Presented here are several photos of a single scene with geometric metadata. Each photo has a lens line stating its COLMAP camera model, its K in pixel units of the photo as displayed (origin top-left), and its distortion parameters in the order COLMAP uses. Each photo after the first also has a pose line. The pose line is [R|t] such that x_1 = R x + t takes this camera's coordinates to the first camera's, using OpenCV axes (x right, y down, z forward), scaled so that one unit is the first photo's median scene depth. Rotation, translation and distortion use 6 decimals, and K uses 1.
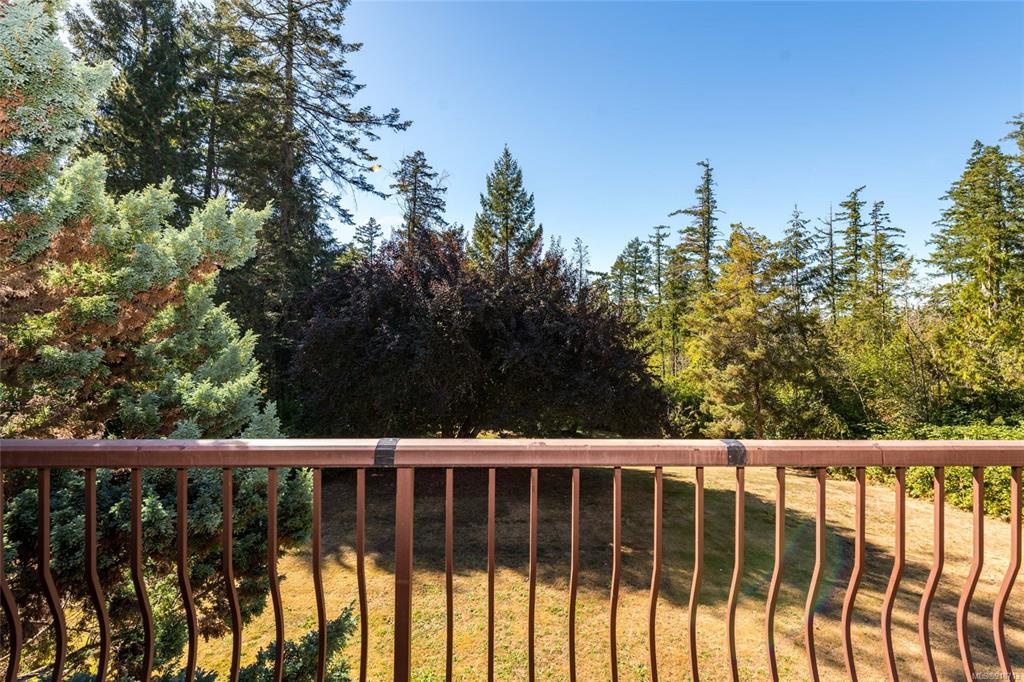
lens RADIAL K [[491.3, 0, 491.1], [0, 491.3, 308.4], [0, 0, 1]] dist [-0.000865, -0.000163]
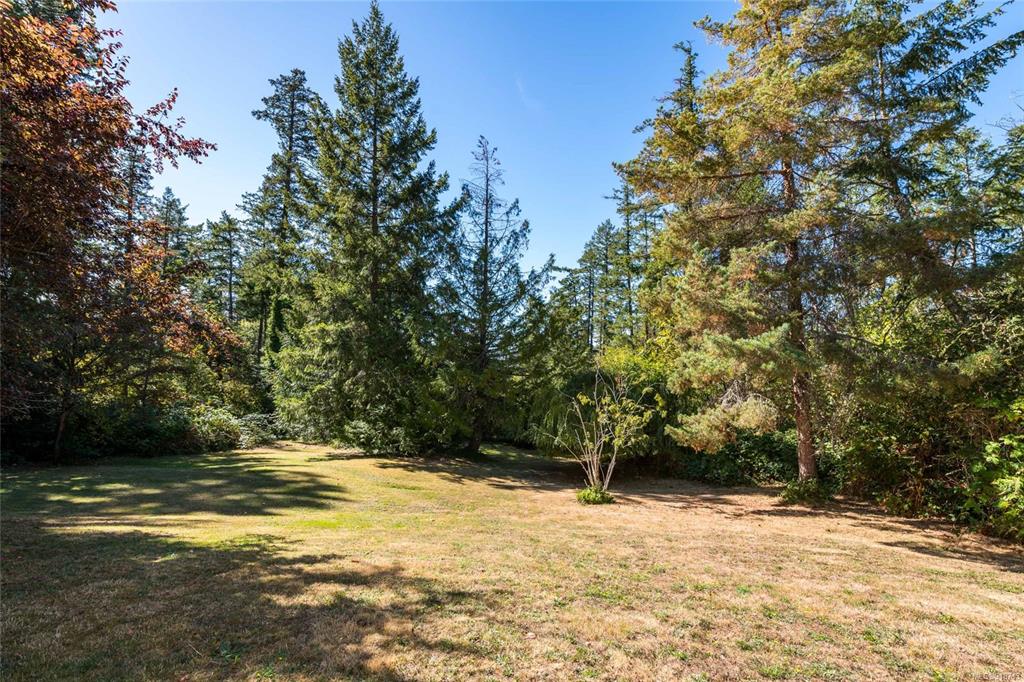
lens RADIAL K [[491.3, 0, 501.6], [0, 491.3, 334.2], [0, 0, 1]] dist [-0.000865, -0.000163]
pose [[0.999398, -0.000874, 0.034693, 0.162747], [0.001481, 0.999846, -0.017468, 0.104498], [-0.034673, 0.017509, 0.999245, 0.350676]]
